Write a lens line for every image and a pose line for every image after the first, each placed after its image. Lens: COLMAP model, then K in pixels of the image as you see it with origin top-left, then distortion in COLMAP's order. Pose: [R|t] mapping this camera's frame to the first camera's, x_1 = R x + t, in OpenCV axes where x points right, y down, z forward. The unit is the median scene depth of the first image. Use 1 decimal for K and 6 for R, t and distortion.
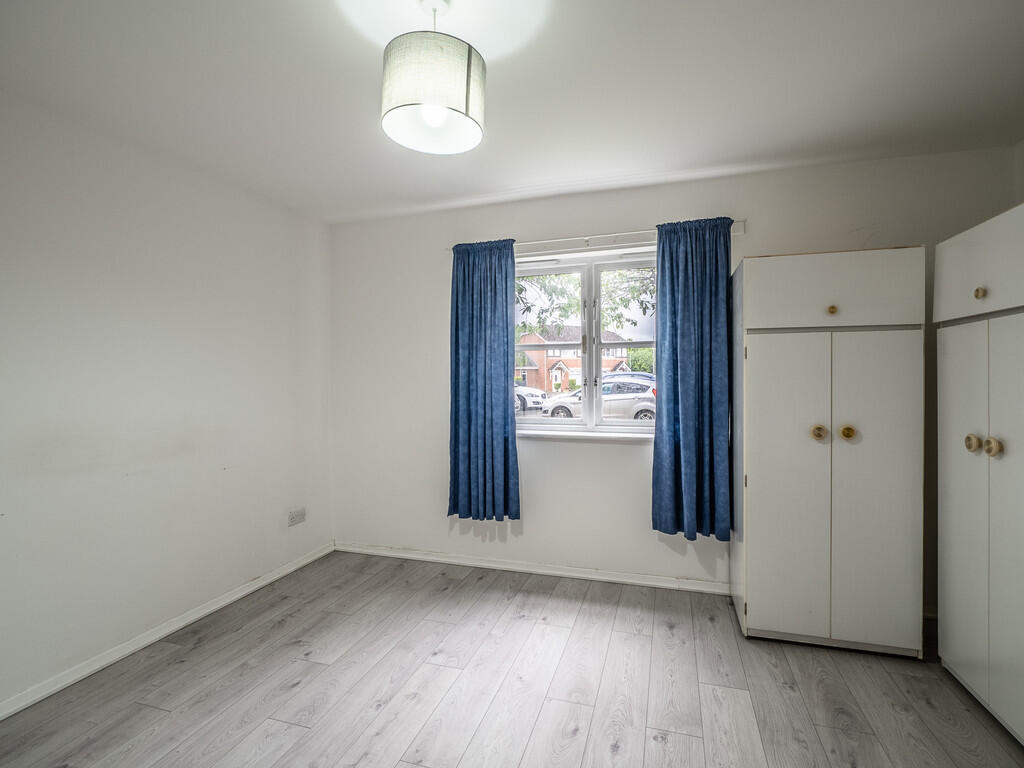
lens RADIAL K [[497.3, 0, 522.4], [0, 497.3, 383.8], [0, 0, 1]] dist [-0.002310, -0.001870]
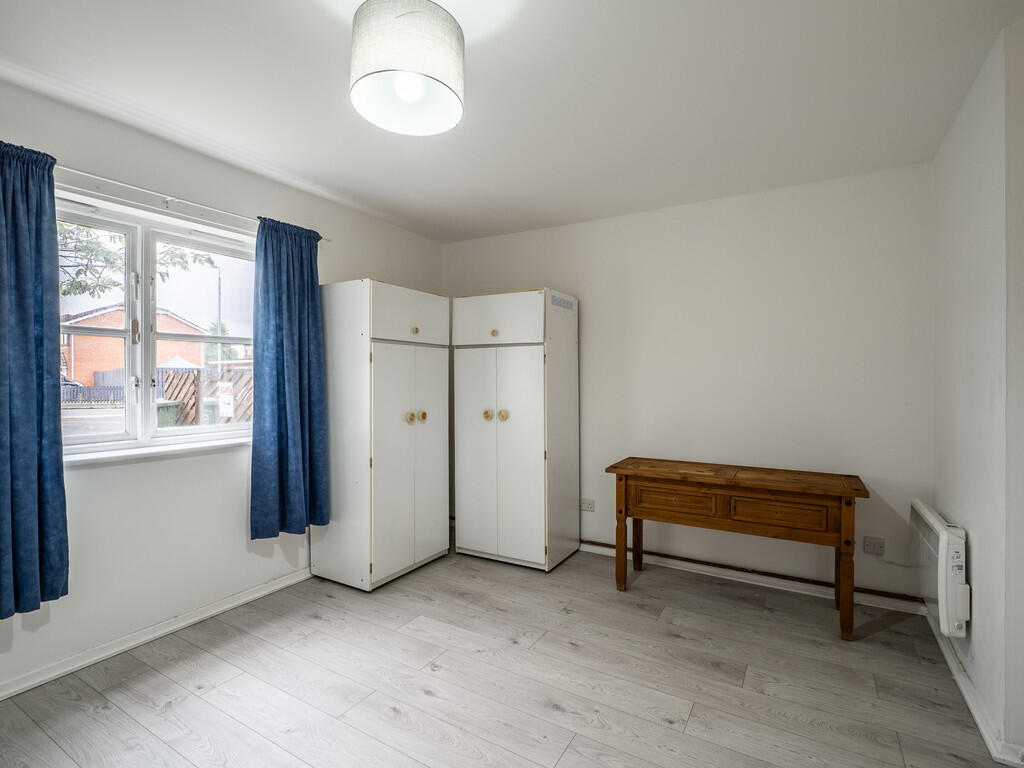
lens RADIAL K [[497.3, 0, 507.2], [0, 497.3, 378.1], [0, 0, 1]] dist [-0.002310, -0.001870]
pose [[0.243603, 0.006122, 0.969856, -0.539885], [0.005756, 0.999953, -0.007757, -0.000206], [-0.969858, 0.007472, 0.243556, 0.313948]]
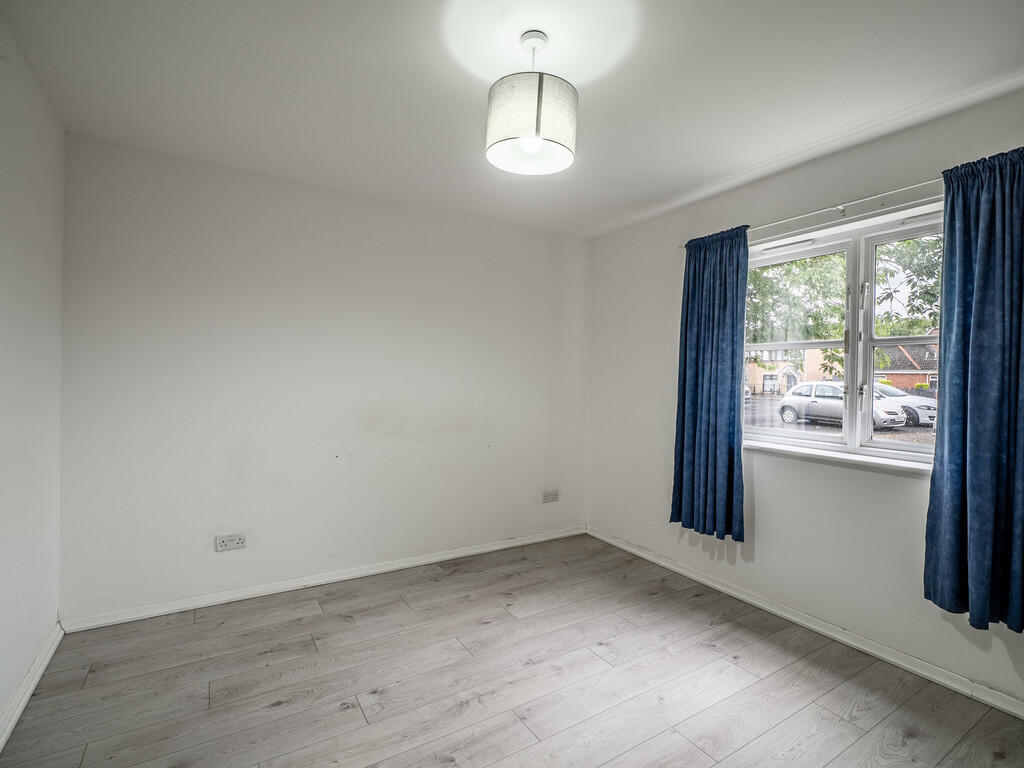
lens RADIAL K [[497.3, 0, 515.8], [0, 497.3, 383.0], [0, 0, 1]] dist [-0.002310, -0.001870]
pose [[0.754135, 0.027628, -0.656138, 0.285336], [-0.030847, 0.999502, 0.006631, -0.003113], [0.655995, 0.015239, 0.754612, 0.072465]]
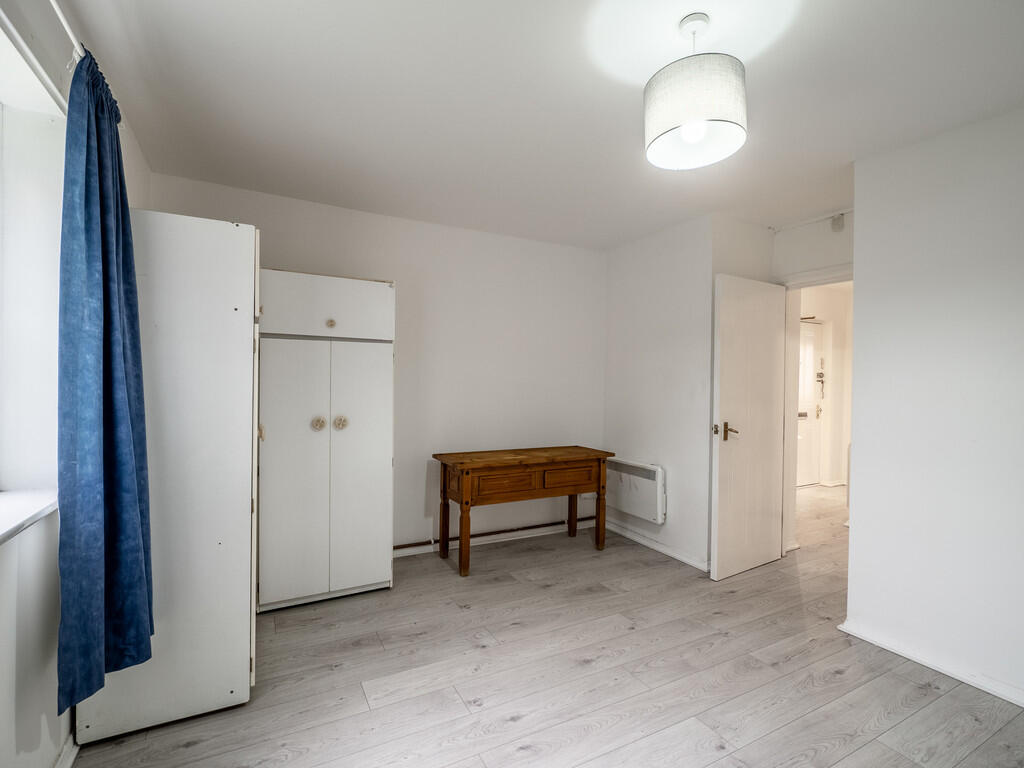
lens RADIAL K [[497.3, 0, 511.2], [0, 497.3, 384.0], [0, 0, 1]] dist [-0.002310, -0.001870]
pose [[-0.707524, -0.008954, 0.706632, -0.340578], [-0.003943, 0.999954, 0.008723, -0.008285], [-0.706678, 0.003386, -0.707527, 1.053645]]
